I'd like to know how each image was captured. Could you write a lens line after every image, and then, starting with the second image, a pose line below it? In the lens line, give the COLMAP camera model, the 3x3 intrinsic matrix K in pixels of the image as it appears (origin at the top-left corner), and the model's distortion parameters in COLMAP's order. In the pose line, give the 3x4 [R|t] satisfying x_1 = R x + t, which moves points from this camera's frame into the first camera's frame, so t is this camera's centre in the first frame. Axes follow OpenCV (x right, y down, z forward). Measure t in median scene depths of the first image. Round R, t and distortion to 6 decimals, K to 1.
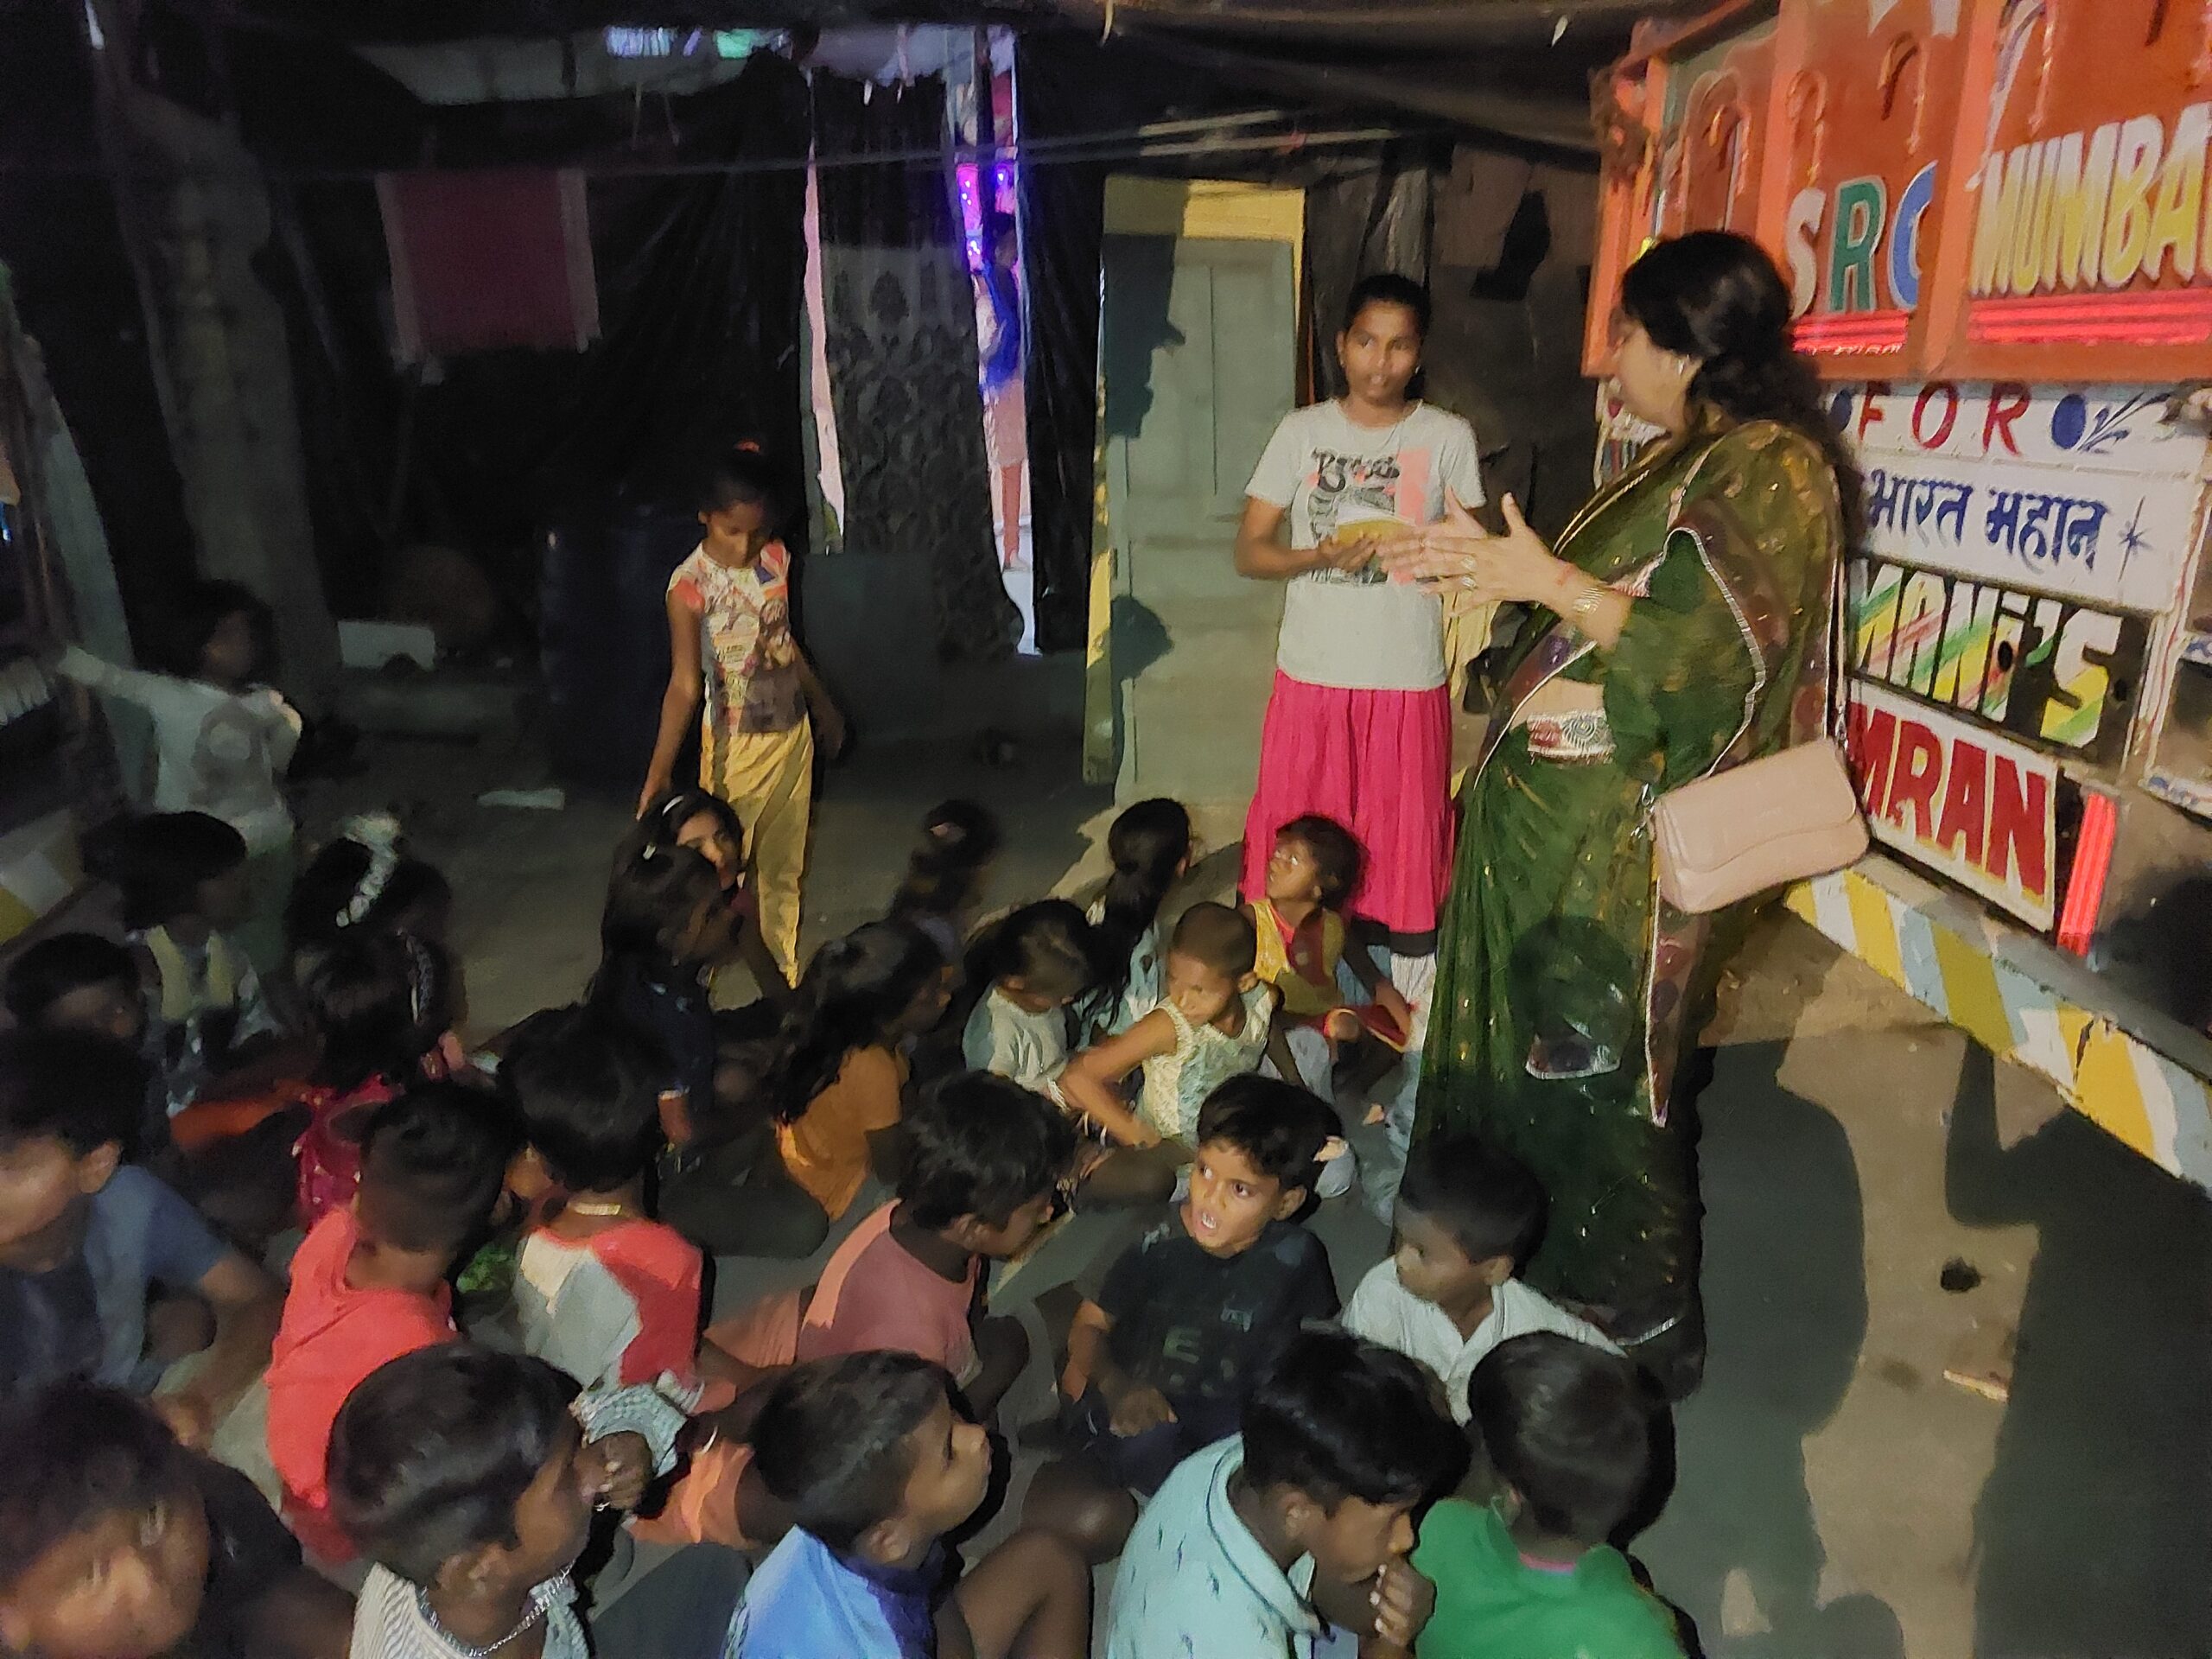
lens RADIAL K [[1605.2, 0, 1089.2], [0, 1605.2, 856.6], [0, 0, 1]] dist [0.053164, -0.035983]
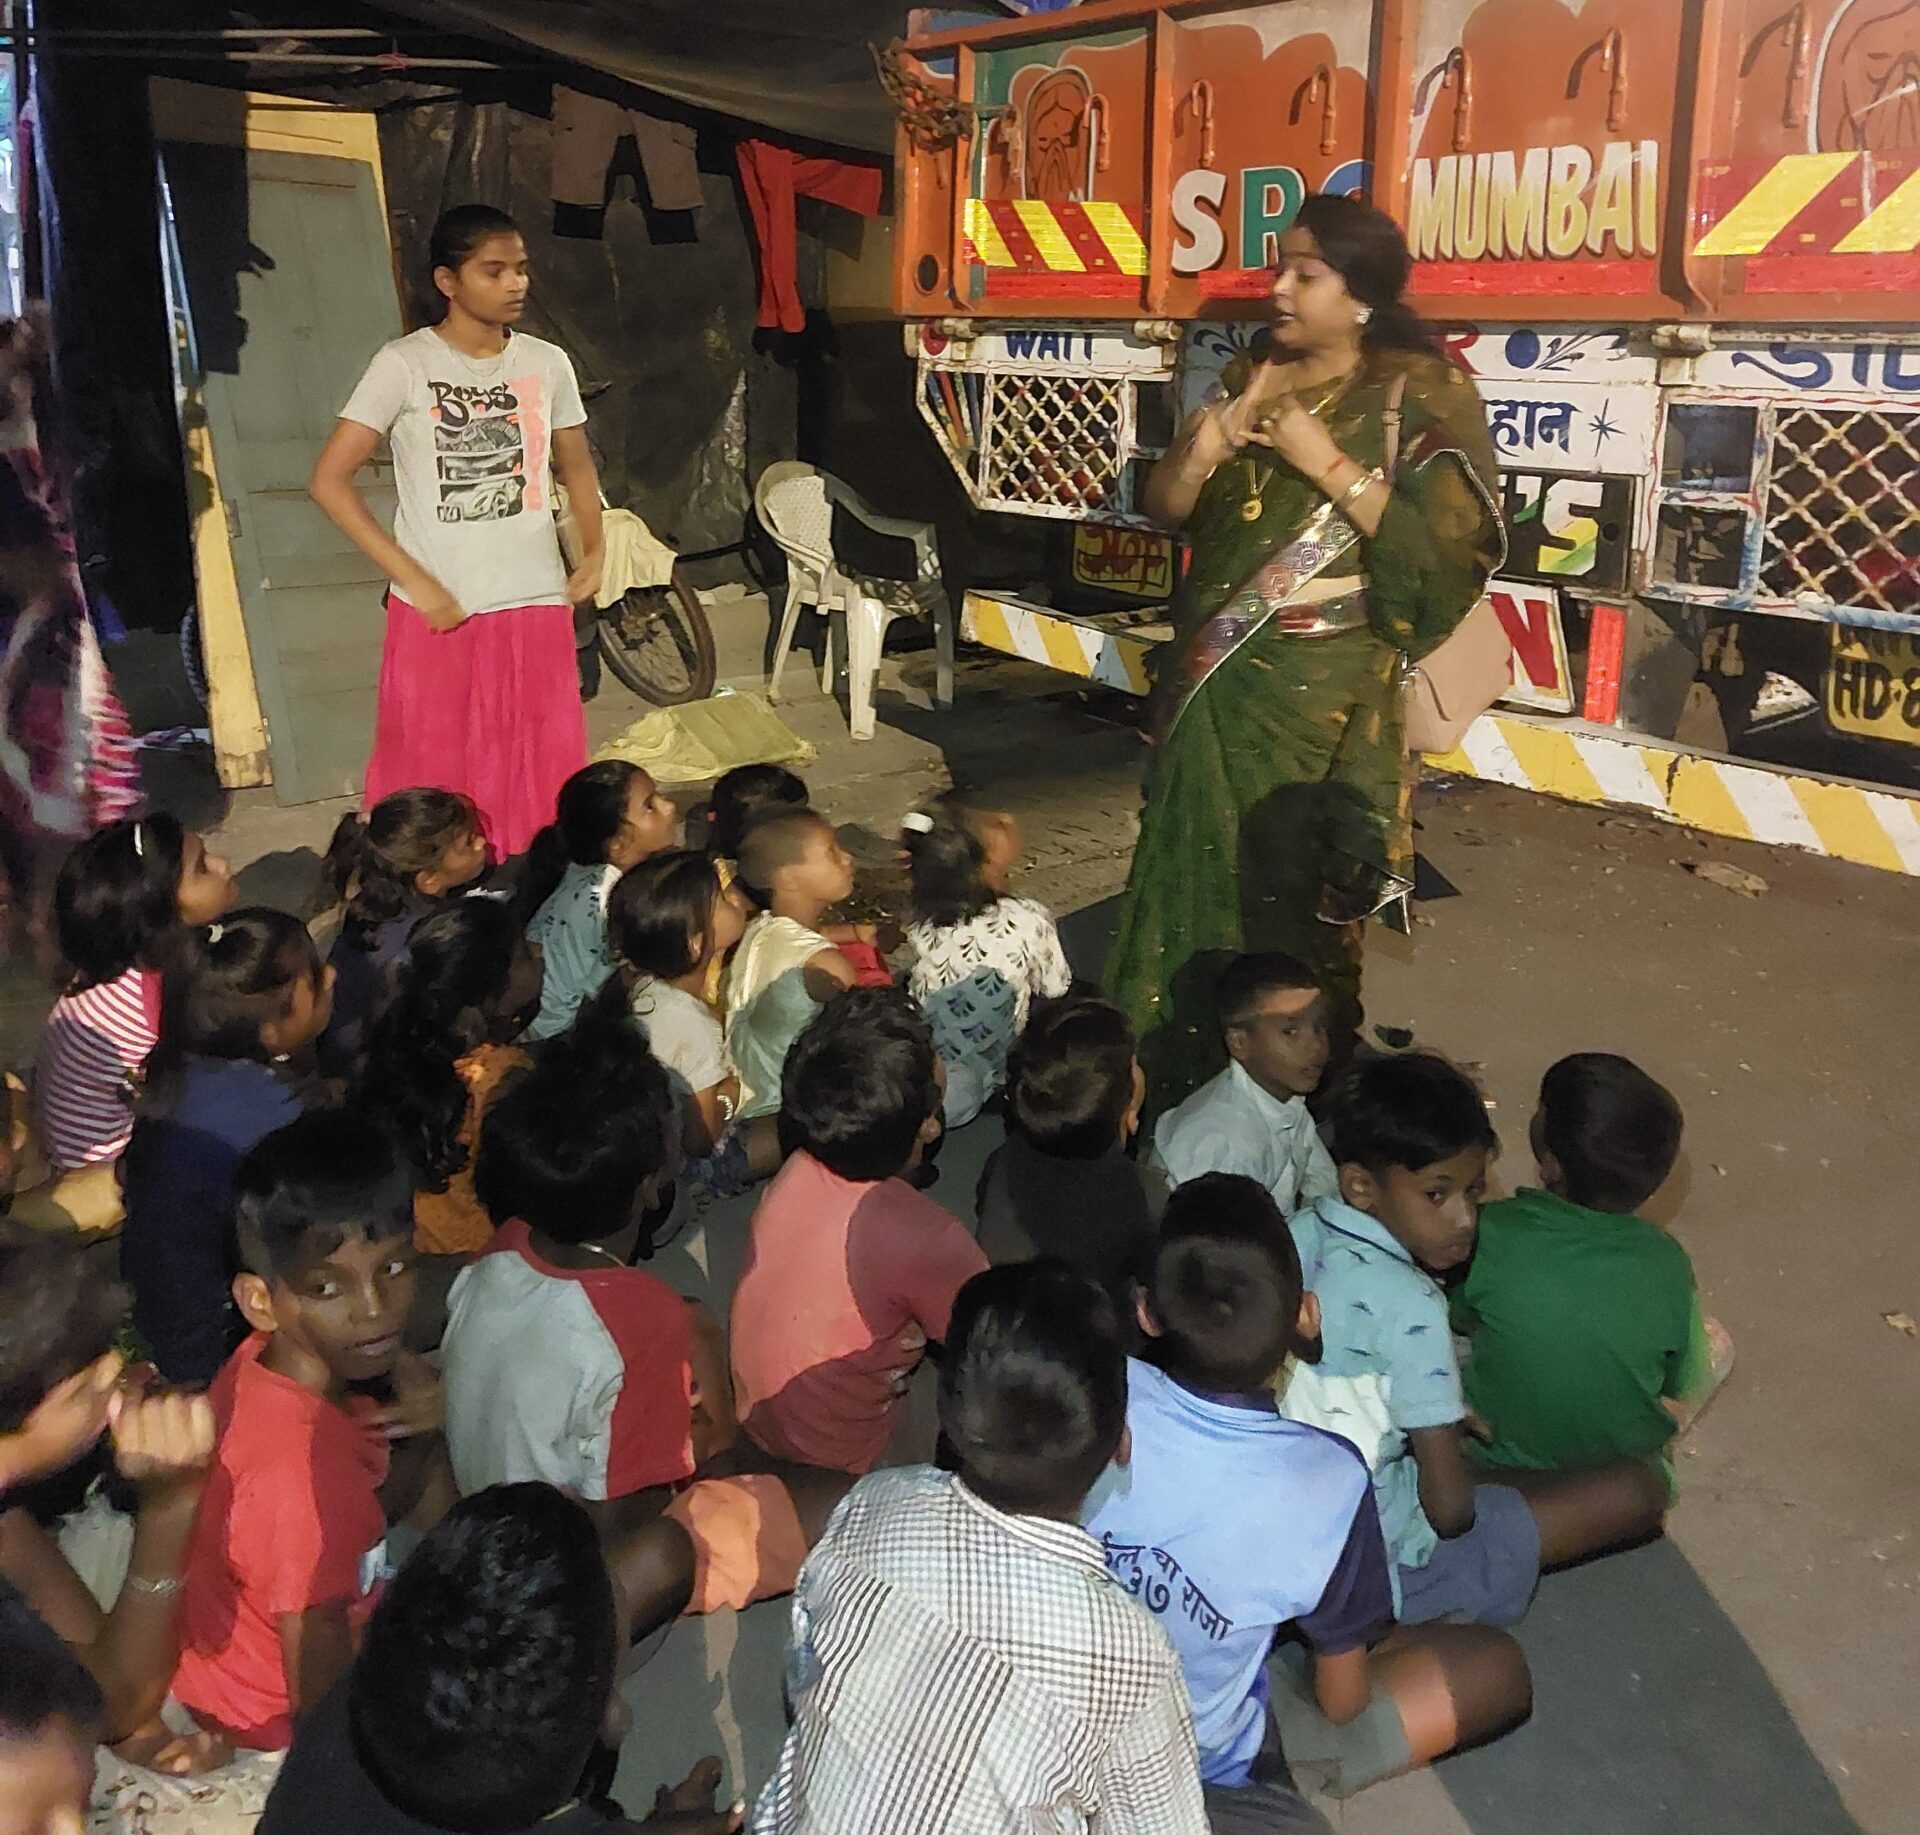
lens RADIAL K [[1812.6, 0, 956.7], [0, 1812.6, 618.1], [0, 0, 1]] dist [0.155656, -0.283401]
pose [[0.792444, -0.086585, 0.603768, -0.716498], [0.162371, 0.984100, -0.071985, -0.004263], [-0.587935, 0.155078, 0.793903, 0.065728]]
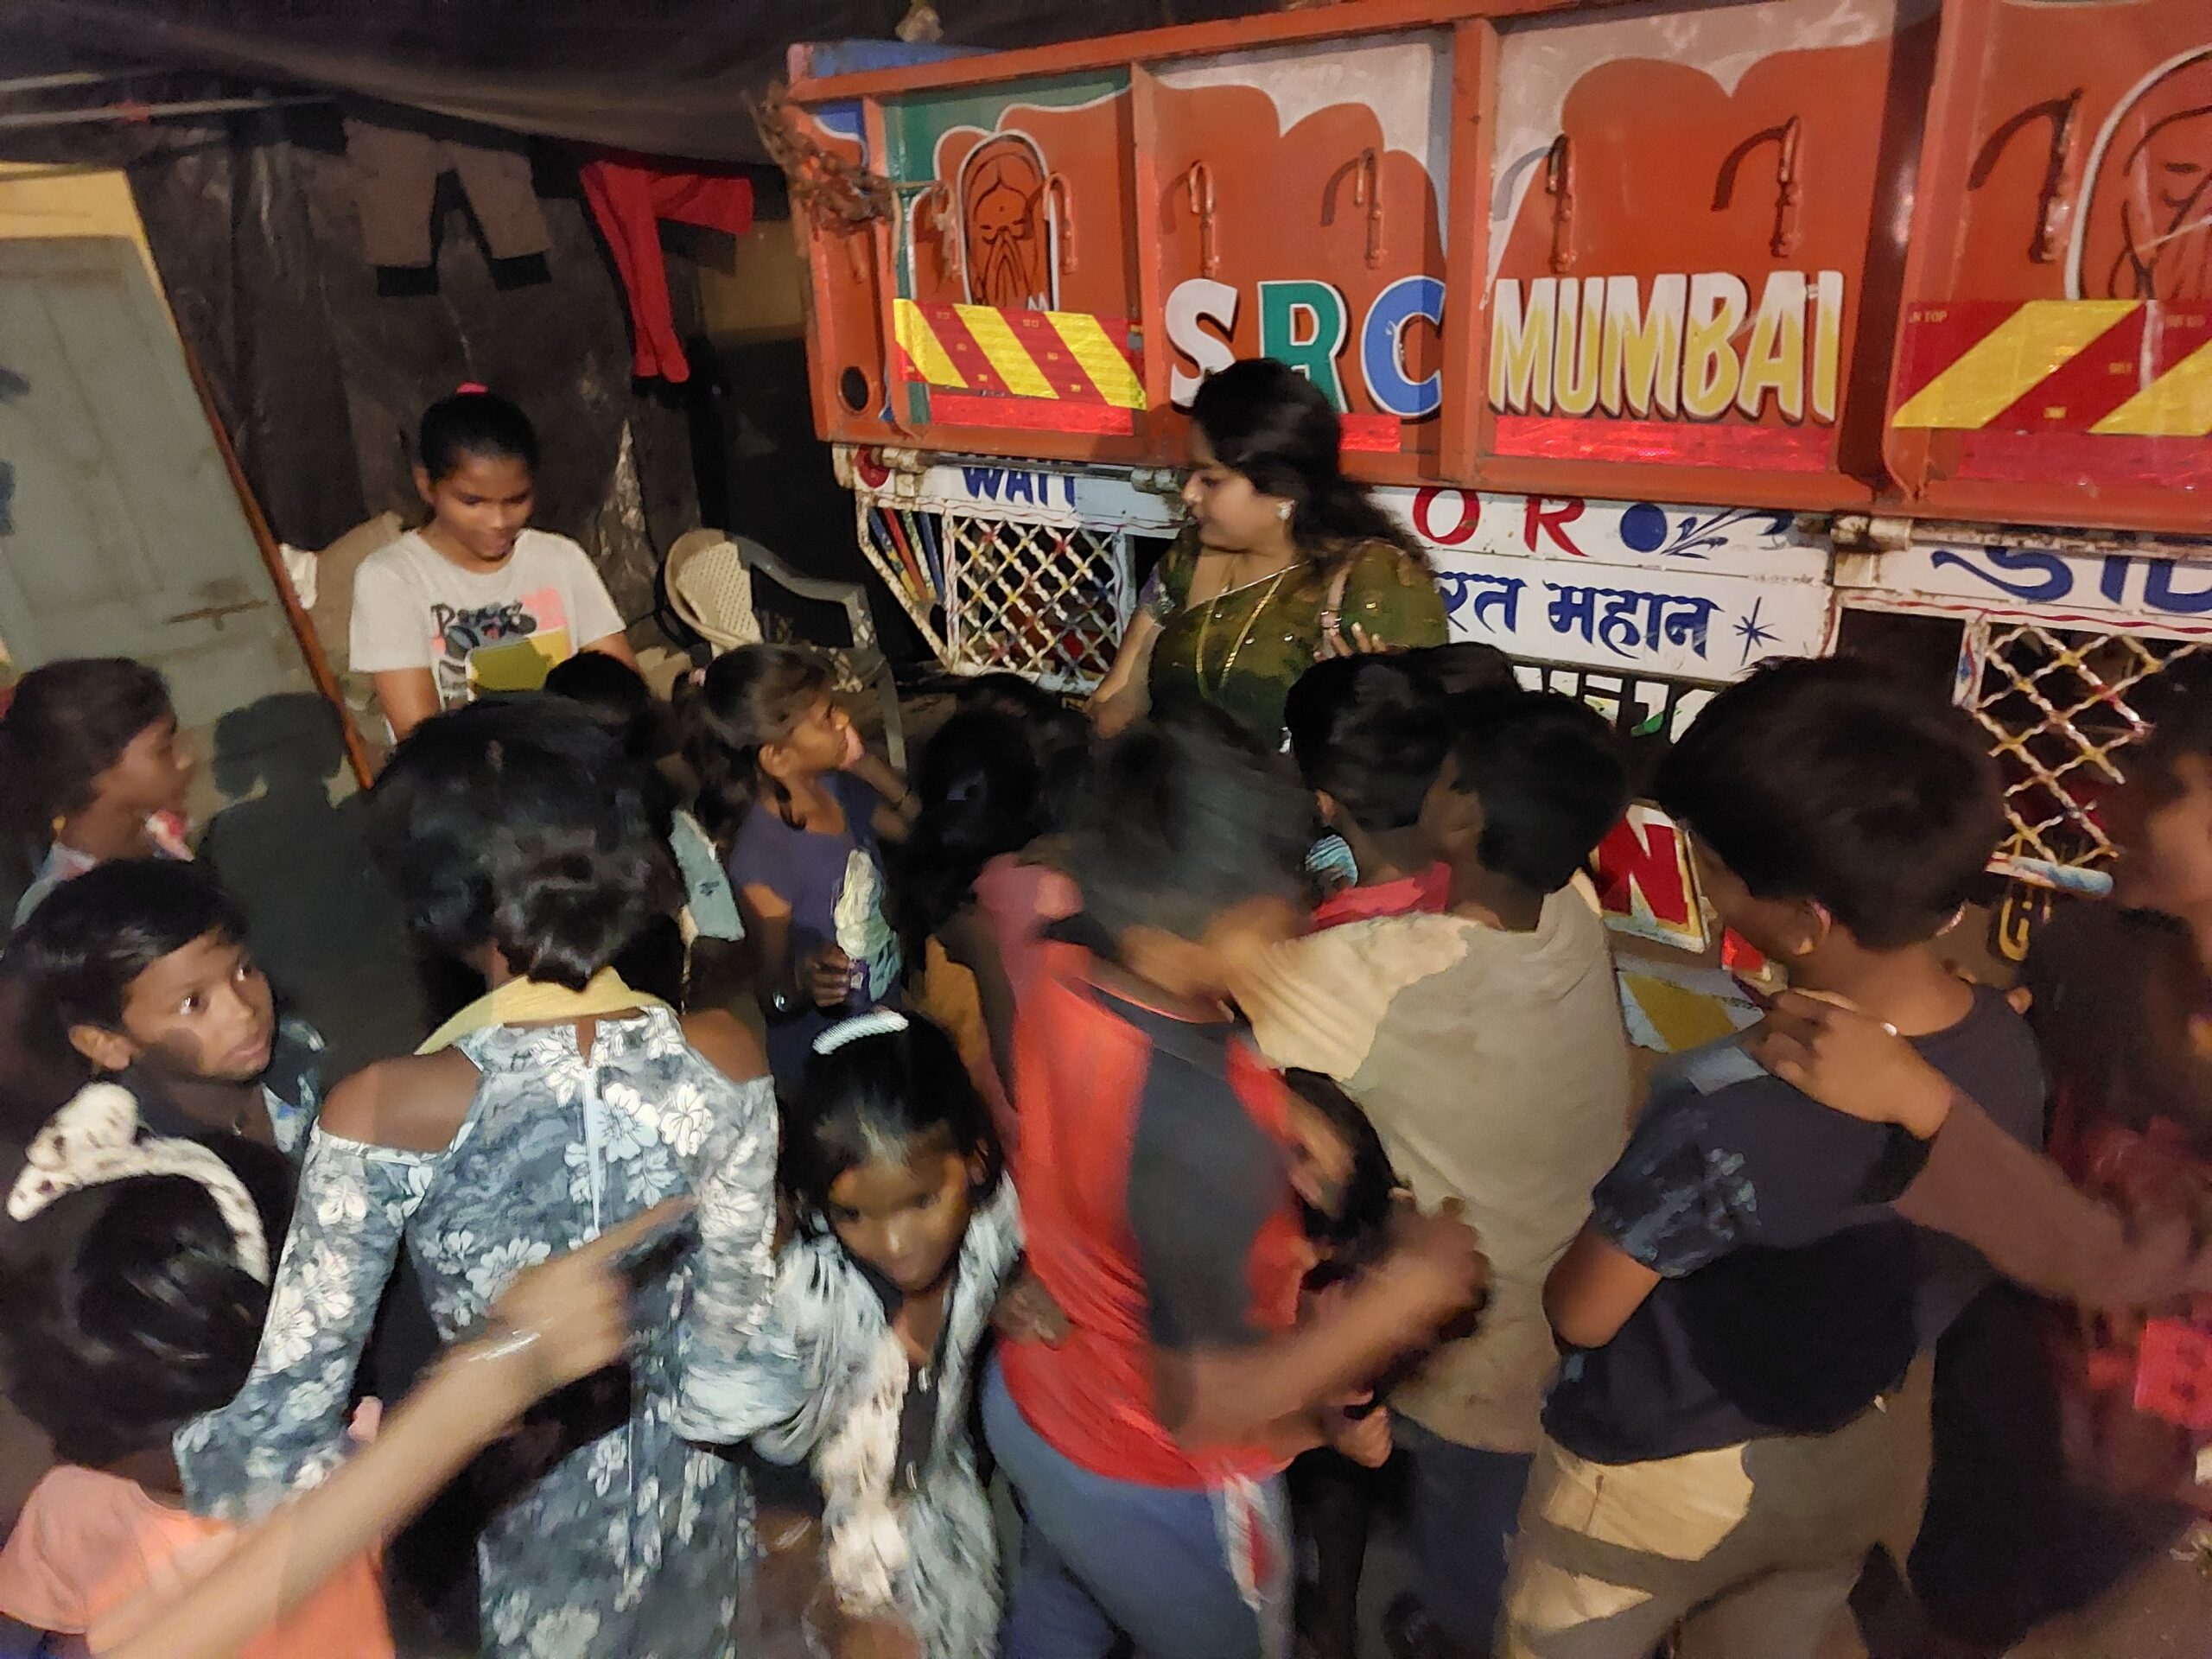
lens RADIAL K [[1592.9, 0, 1096.1], [0, 1592.9, 879.8], [0, 0, 1]] dist [0.069662, -0.075222]
pose [[0.679756, -0.315739, 0.661997, -0.449857], [0.262230, 0.947558, 0.182673, -0.321084], [-0.684958, 0.049422, 0.726905, 0.436552]]
